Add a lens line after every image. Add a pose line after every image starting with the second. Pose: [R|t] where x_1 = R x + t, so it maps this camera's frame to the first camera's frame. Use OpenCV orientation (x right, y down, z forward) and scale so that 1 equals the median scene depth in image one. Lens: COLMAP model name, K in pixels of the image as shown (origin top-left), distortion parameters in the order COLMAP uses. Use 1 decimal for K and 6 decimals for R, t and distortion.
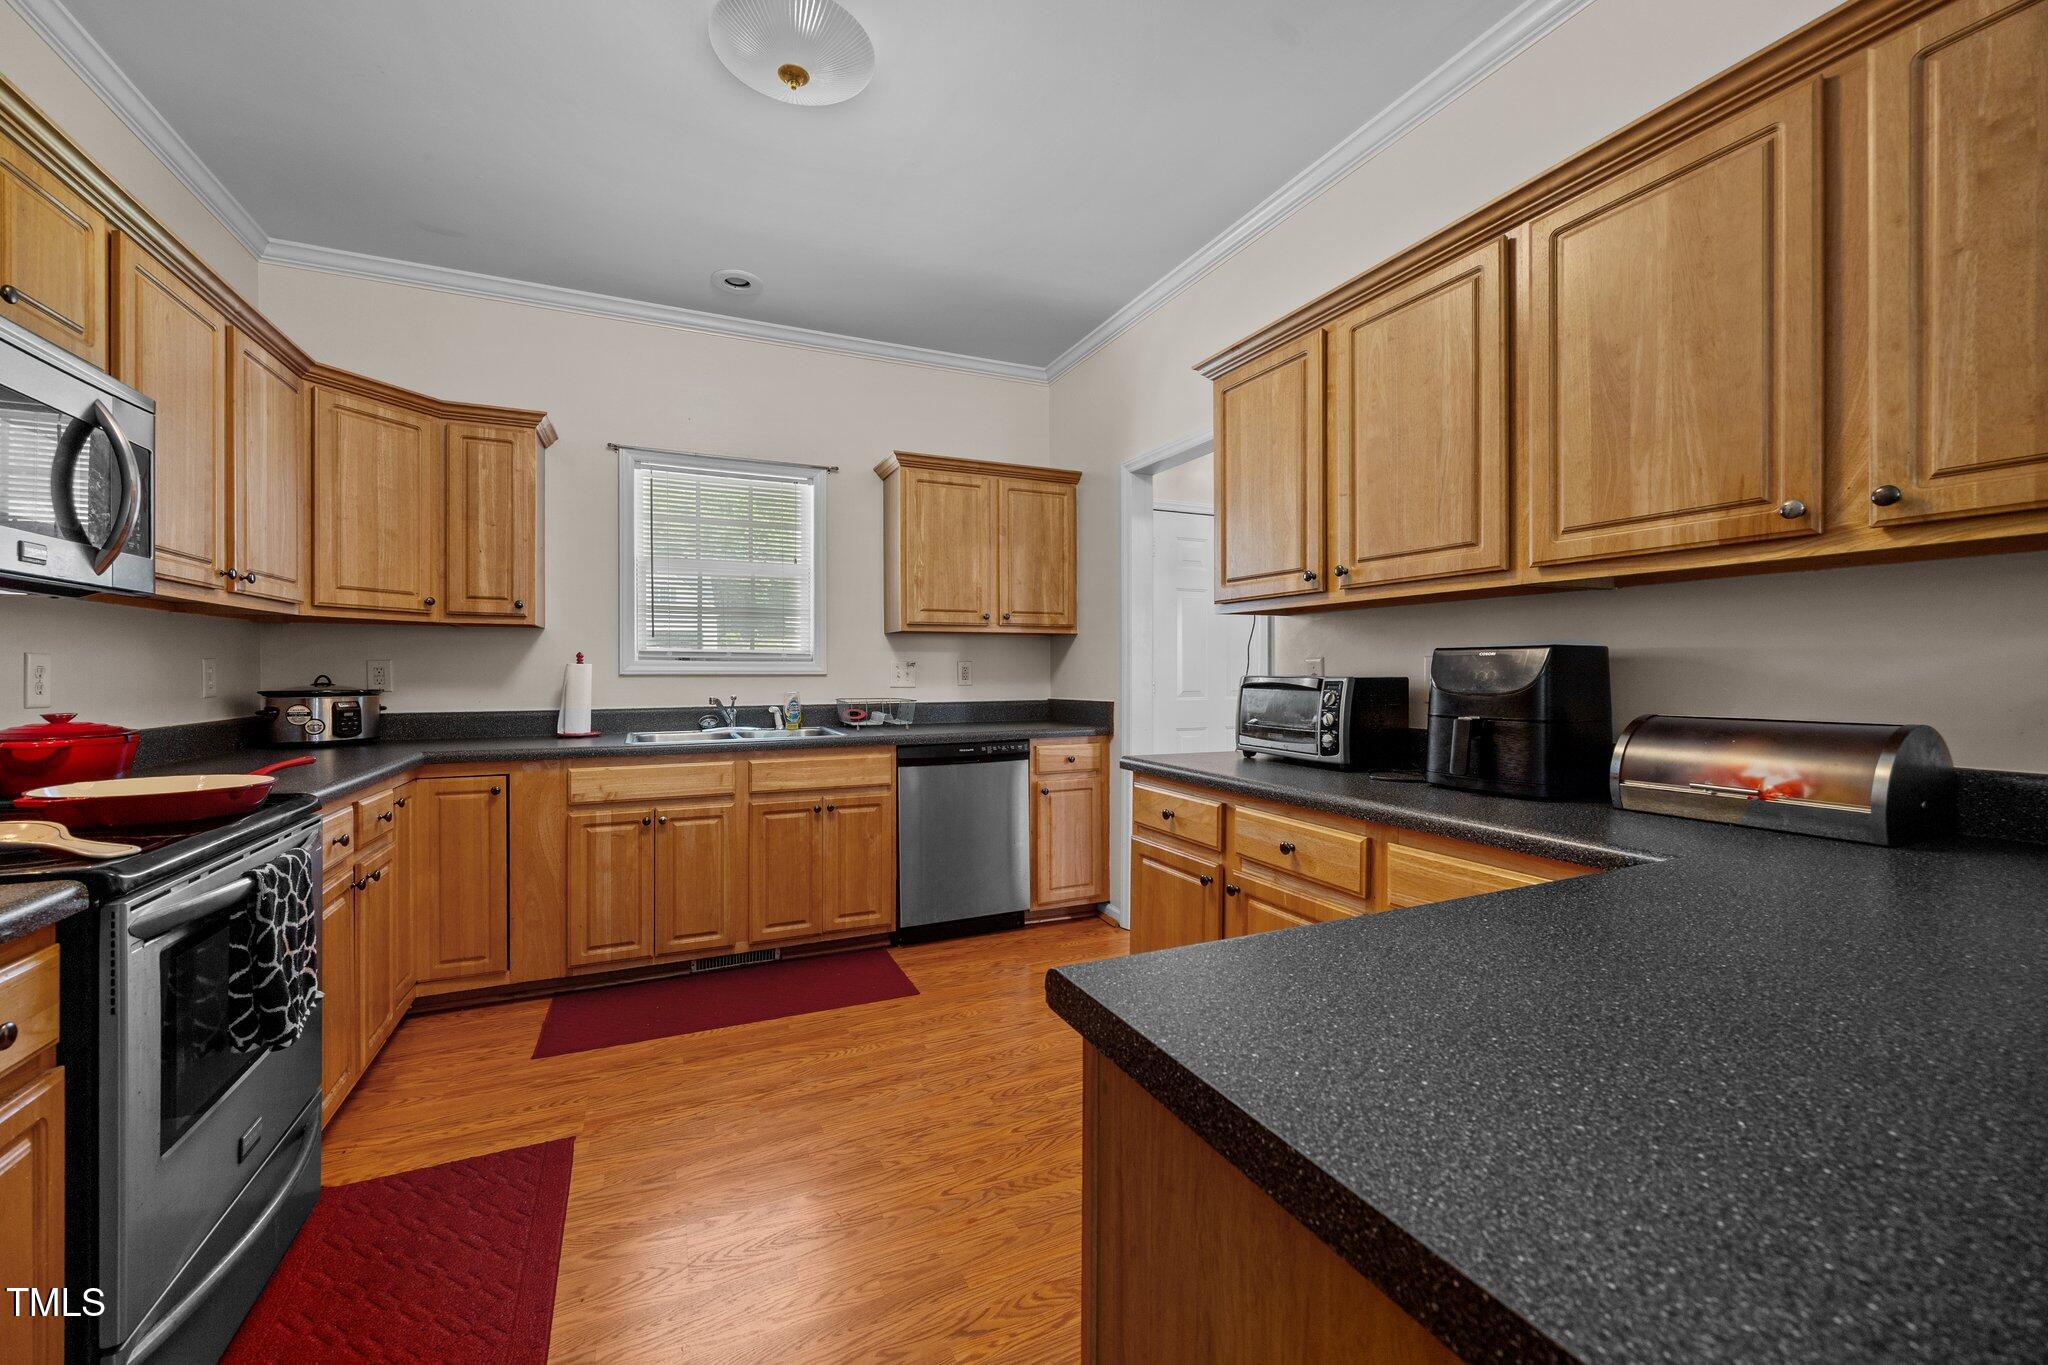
lens RADIAL K [[790.2, 0, 1007.6], [0, 790.2, 686.0], [0, 0, 1]] dist [-0.010488, 0.003152]
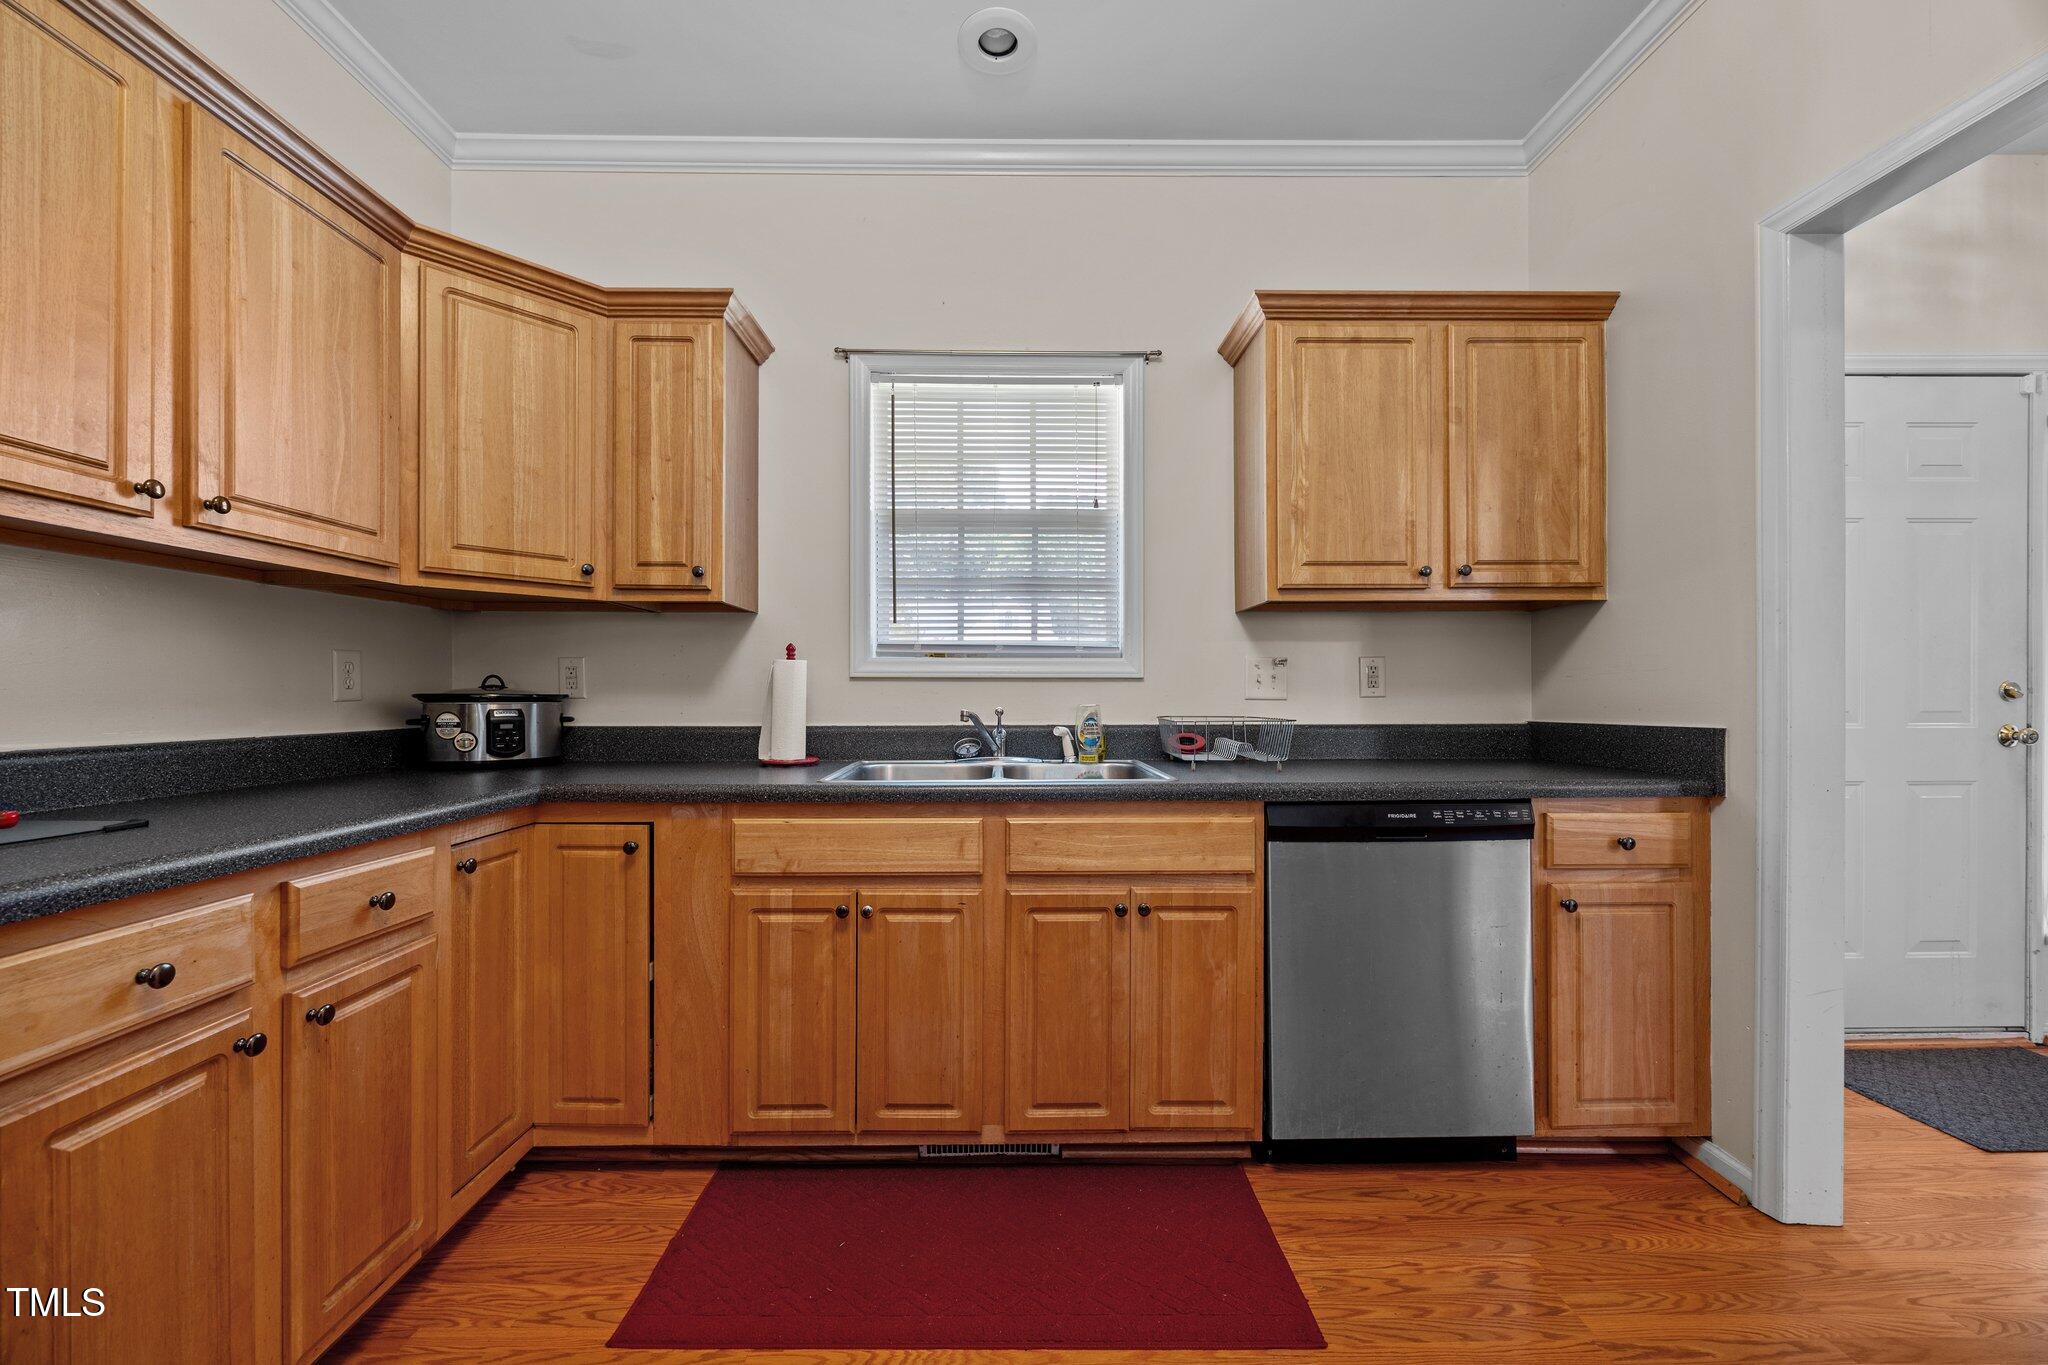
lens RADIAL K [[790.2, 0, 1007.6], [0, 790.2, 686.0], [0, 0, 1]] dist [-0.010488, 0.003152]
pose [[0.916934, -0.003411, -0.399025, -0.088995], [-0.008342, 0.999581, -0.027714, 0.012571], [0.398952, 0.028741, 0.916521, 0.442127]]
